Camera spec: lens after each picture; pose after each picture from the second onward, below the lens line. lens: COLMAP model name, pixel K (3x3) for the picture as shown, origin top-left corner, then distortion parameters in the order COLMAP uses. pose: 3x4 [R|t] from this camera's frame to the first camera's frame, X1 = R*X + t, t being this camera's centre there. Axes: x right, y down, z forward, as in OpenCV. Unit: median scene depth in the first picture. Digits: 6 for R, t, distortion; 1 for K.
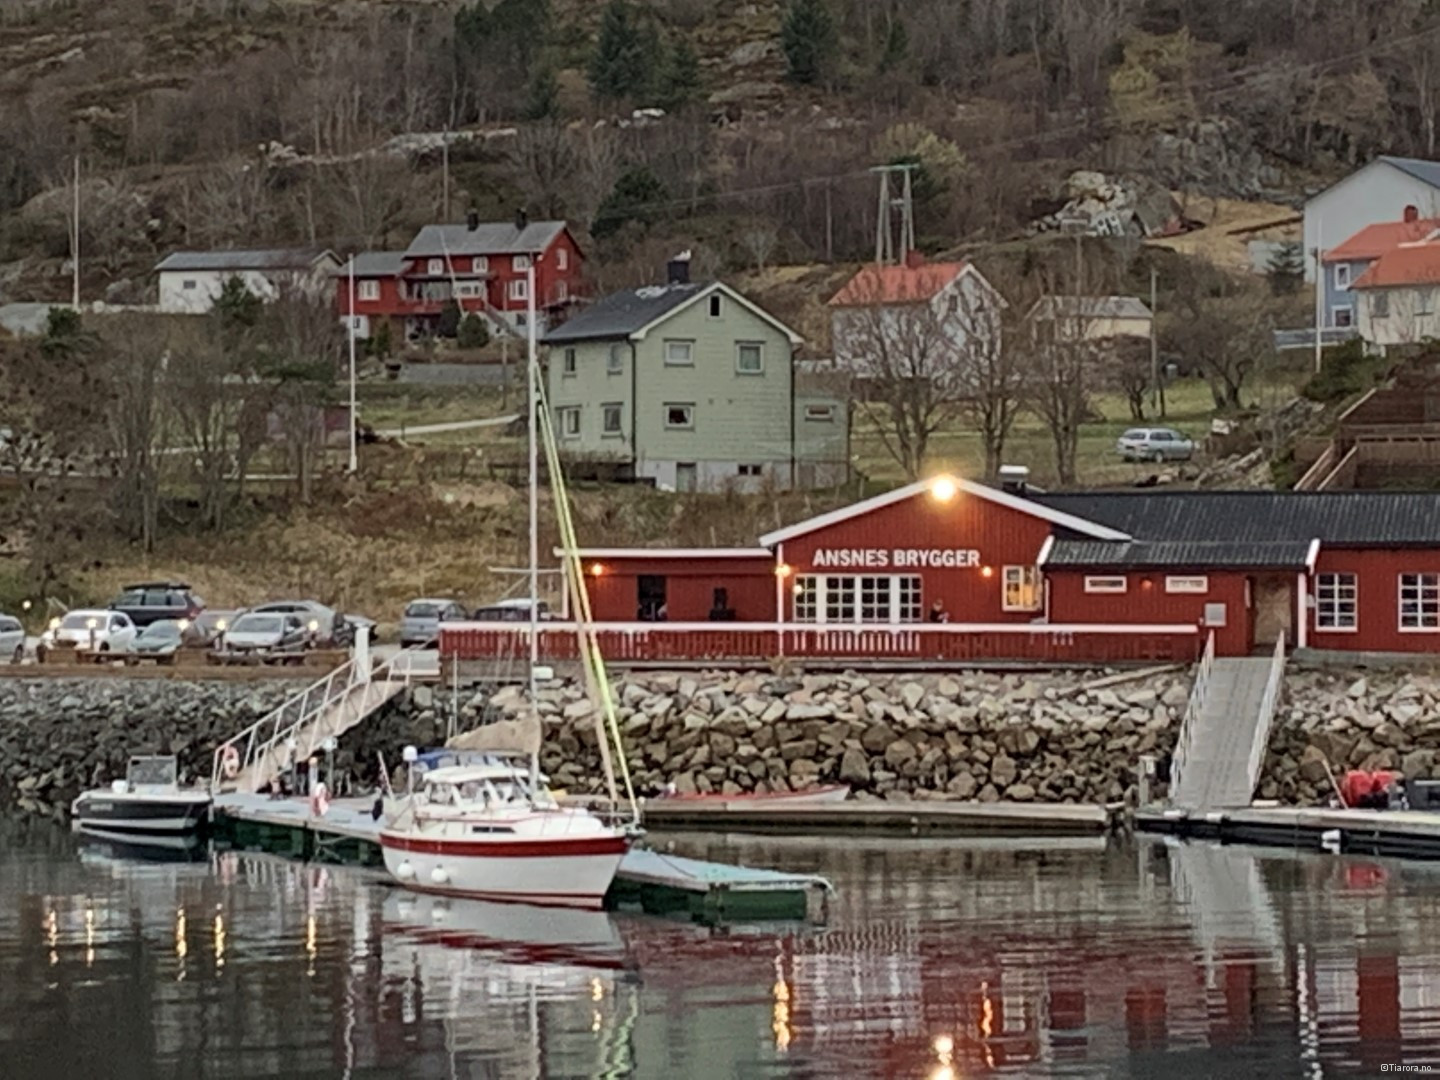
lens RADIAL K [[5622.1, 0, 724.1], [0, 5622.1, 540.0], [0, 0, 1]] dist [0.101908, 0.000000]
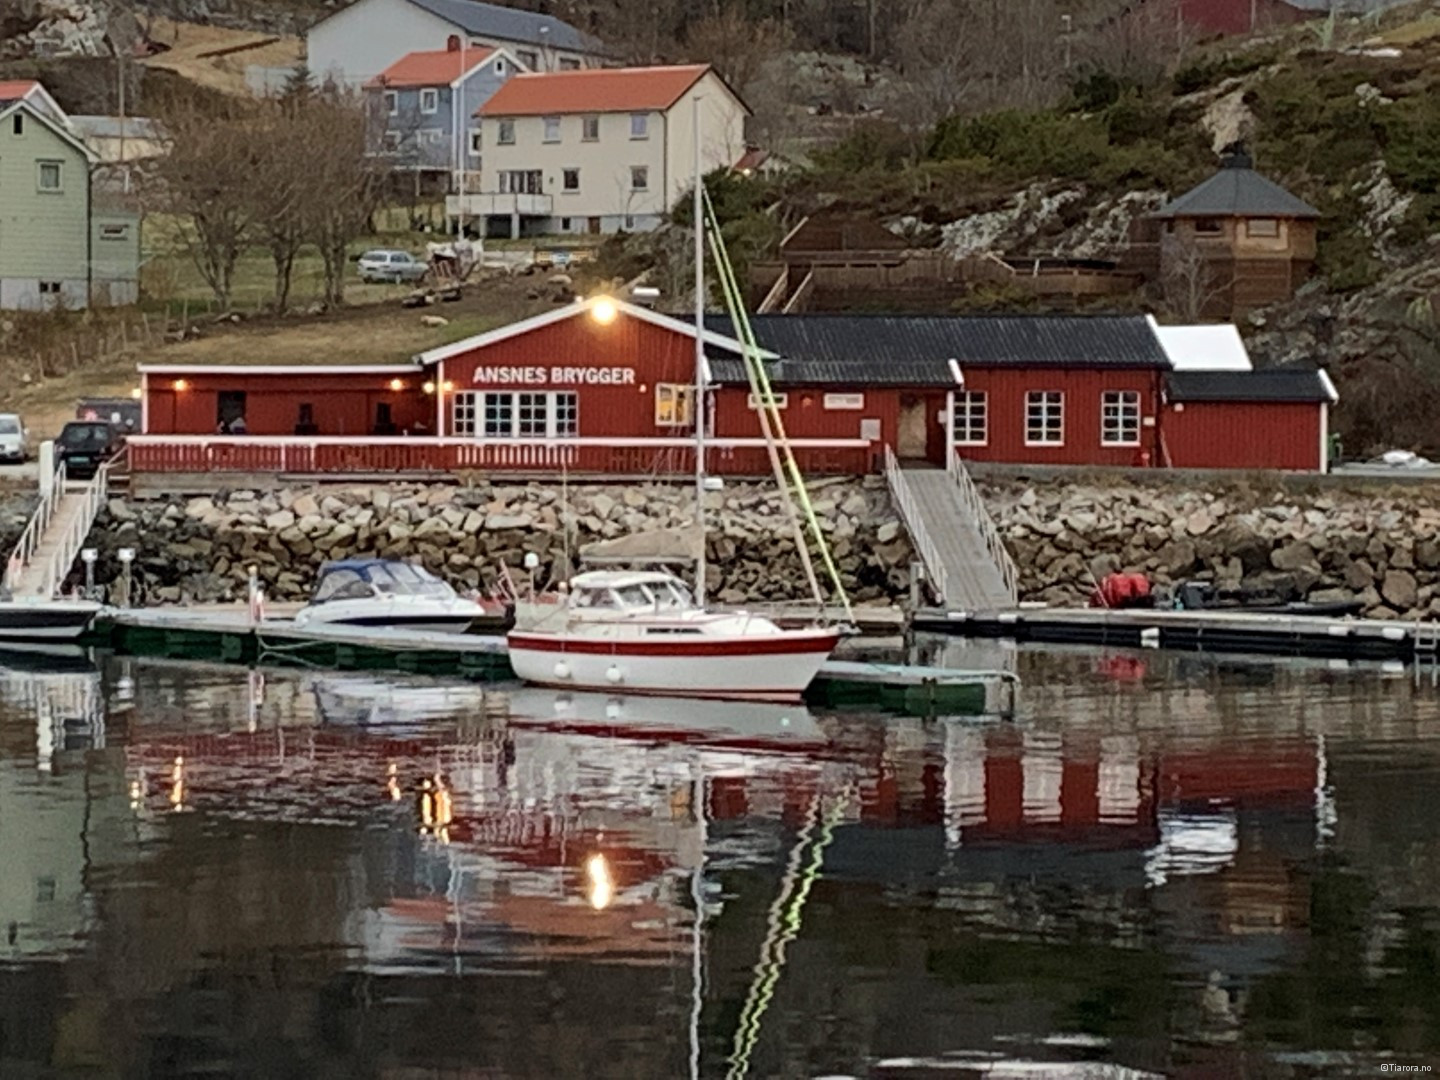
lens RADIAL K [[5622.1, 0, 714.9], [0, 5622.1, 539.0], [0, 0, 1]] dist [0.101908, 0.000000]
pose [[0.959341, -0.004202, 0.282218, -0.242120], [-0.004903, 0.999490, 0.031546, 0.000469], [-0.282207, -0.031647, 0.958832, -0.014643]]
